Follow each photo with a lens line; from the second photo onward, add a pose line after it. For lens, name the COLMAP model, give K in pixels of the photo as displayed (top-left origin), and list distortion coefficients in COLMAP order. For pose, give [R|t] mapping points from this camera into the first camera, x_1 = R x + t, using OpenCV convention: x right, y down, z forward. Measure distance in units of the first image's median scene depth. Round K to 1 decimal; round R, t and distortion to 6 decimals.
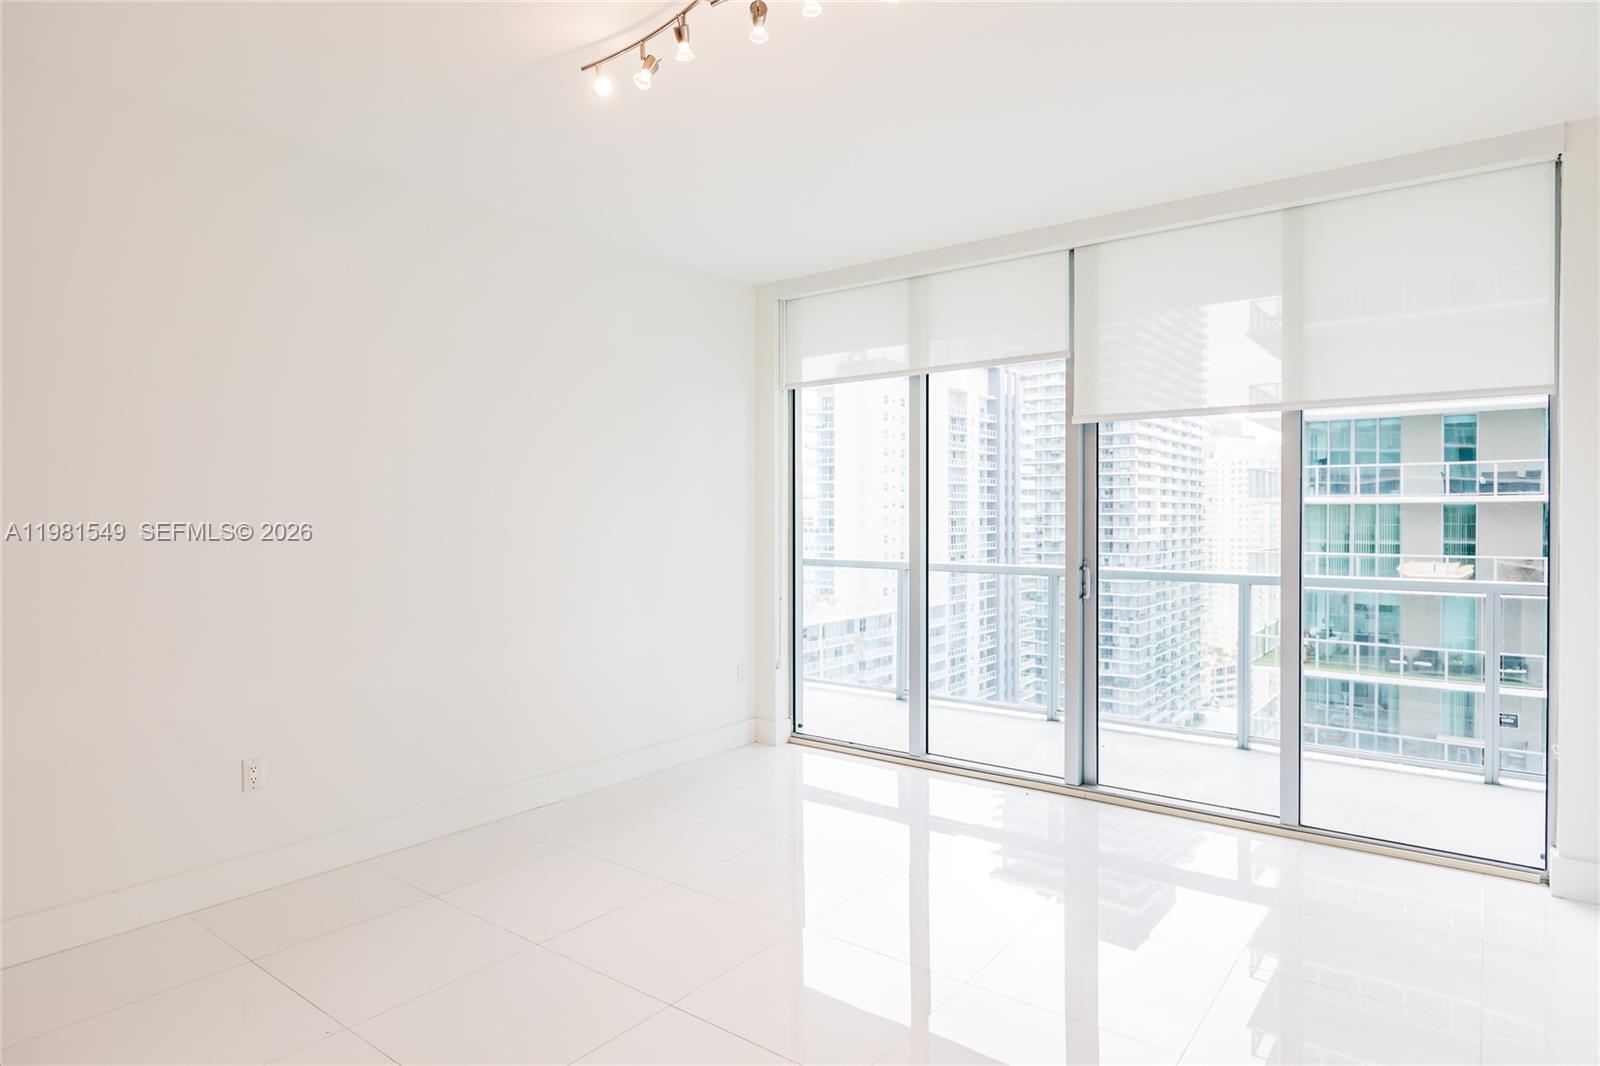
lens RADIAL K [[908.6, 0, 796.5], [0, 908.6, 525.4], [0, 0, 1]] dist [-0.023924, -0.006246]
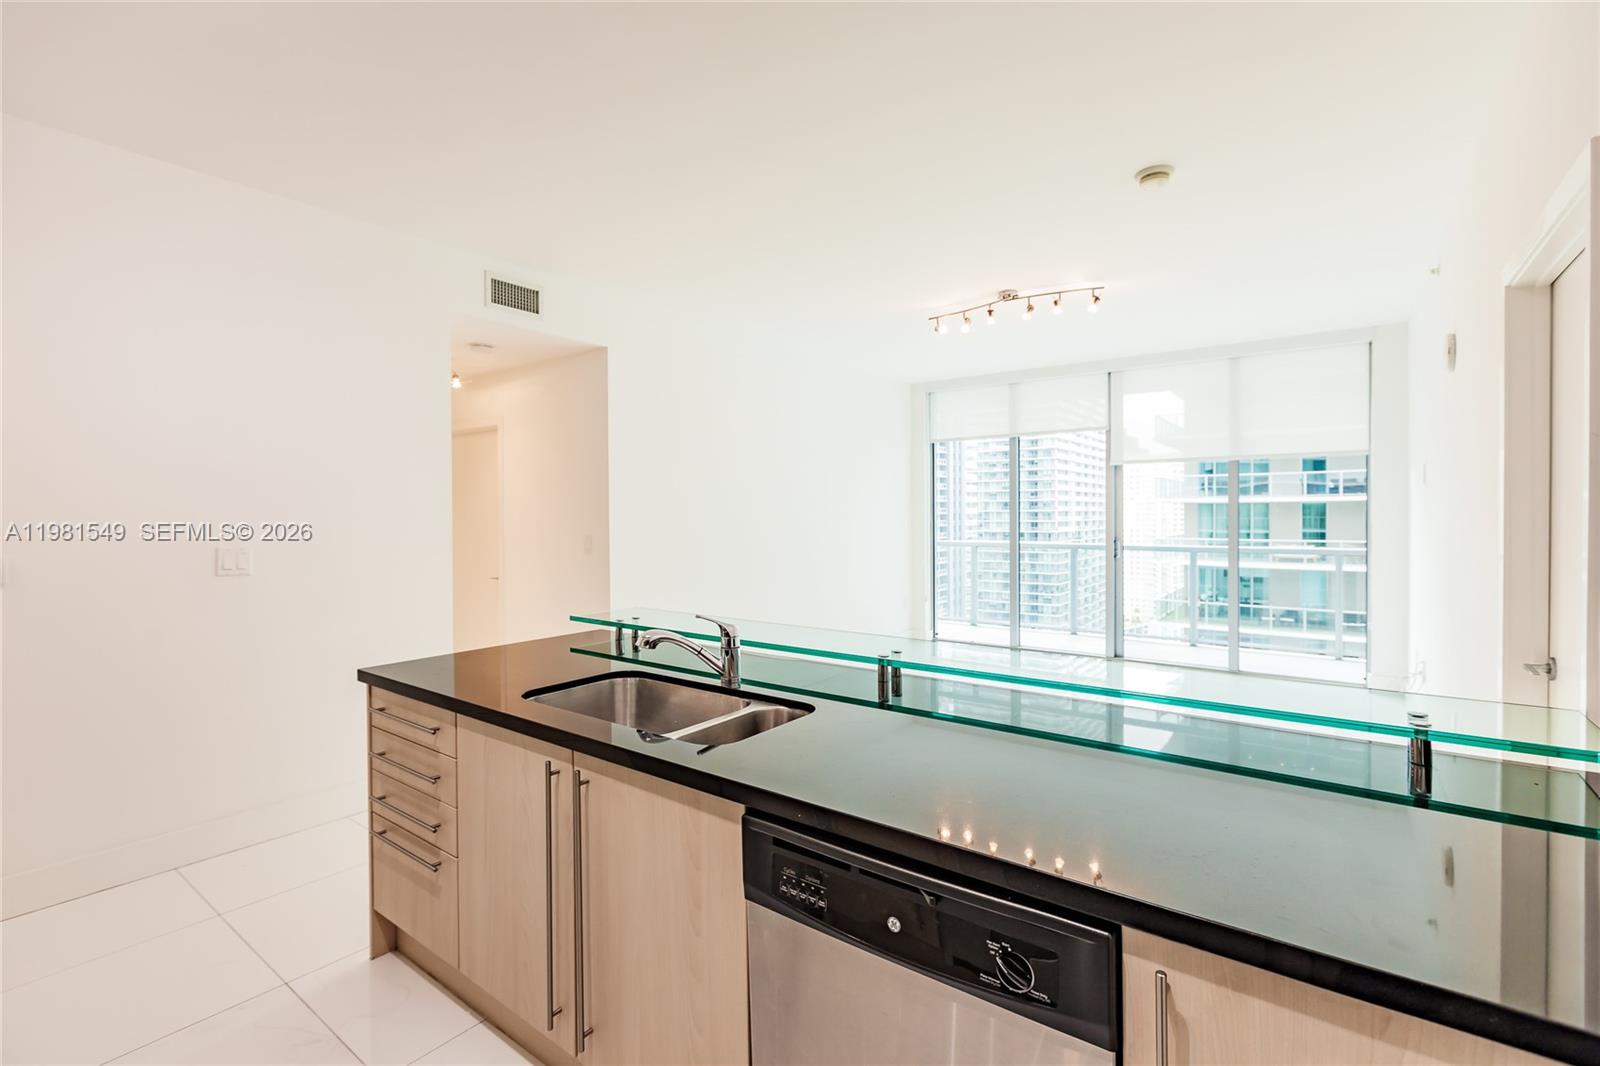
lens RADIAL K [[721.8, 0, 781.7], [0, 721.8, 524.7], [0, 0, 1]] dist [-0.000579, -0.001895]
pose [[0.999977, -0.006021, 0.003050, -0.067268], [0.006006, 0.999970, 0.004901, -0.000141], [-0.003079, -0.004883, 0.999983, -0.088029]]
